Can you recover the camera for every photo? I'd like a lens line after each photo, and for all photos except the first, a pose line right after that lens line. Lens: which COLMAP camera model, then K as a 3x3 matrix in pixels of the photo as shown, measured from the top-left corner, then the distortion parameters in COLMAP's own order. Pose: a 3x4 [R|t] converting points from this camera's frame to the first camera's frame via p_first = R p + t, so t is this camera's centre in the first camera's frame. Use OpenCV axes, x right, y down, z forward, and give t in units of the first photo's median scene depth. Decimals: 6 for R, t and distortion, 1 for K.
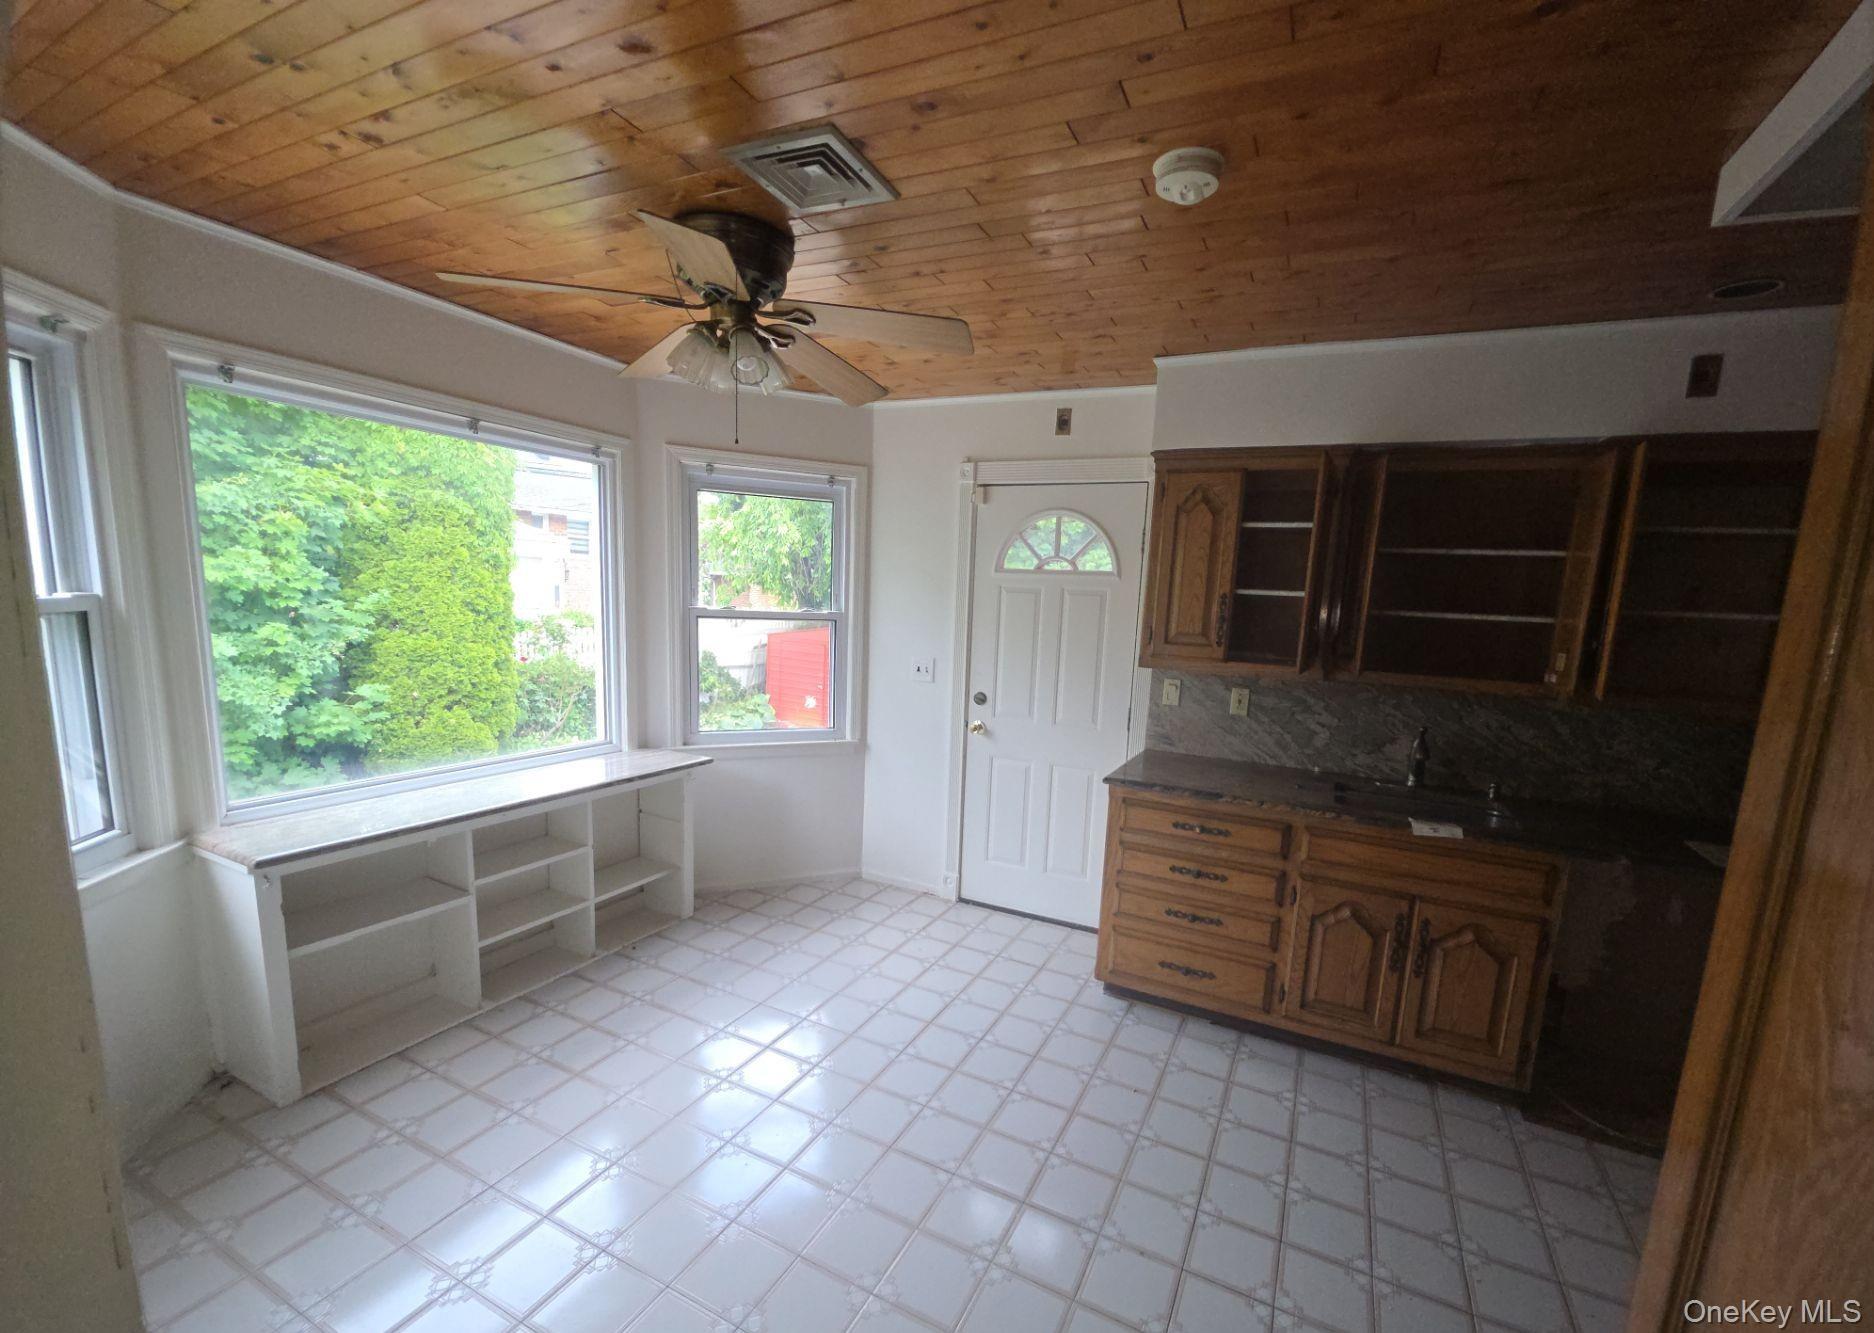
lens RADIAL K [[771.1, 0, 972.3], [0, 771.1, 720.3], [0, 0, 1]] dist [0.023264, -0.011538]
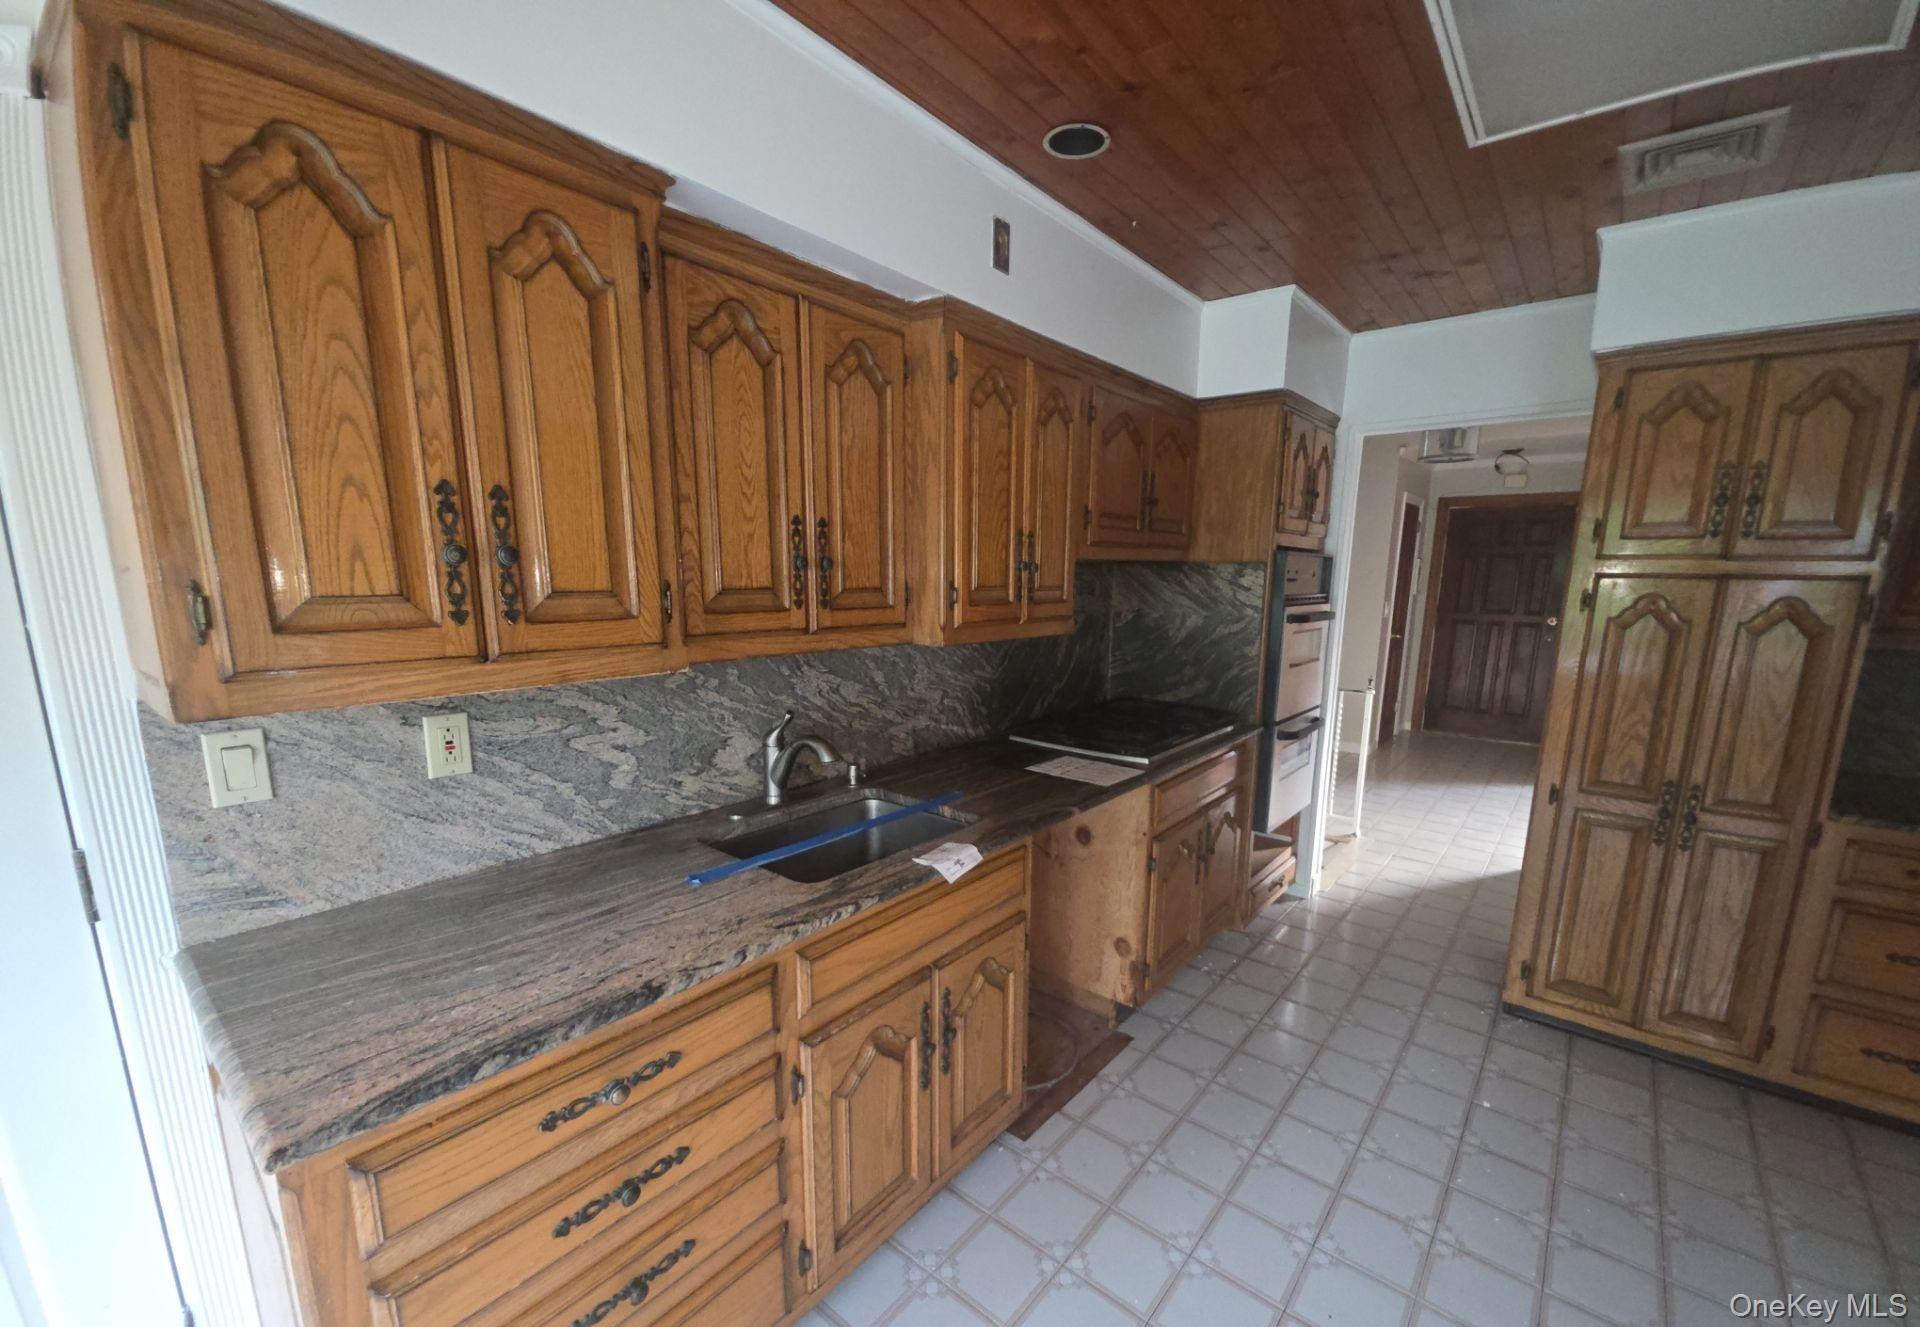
lens RADIAL K [[768.2, 0, 967.5], [0, 768.2, 715.9], [0, 0, 1]] dist [0.000911, -0.000306]
pose [[0.240462, -0.225463, 0.944110, 0.011319], [0.160131, 0.968537, 0.190511, -0.081165], [-0.957359, 0.105371, 0.269000, 0.643131]]
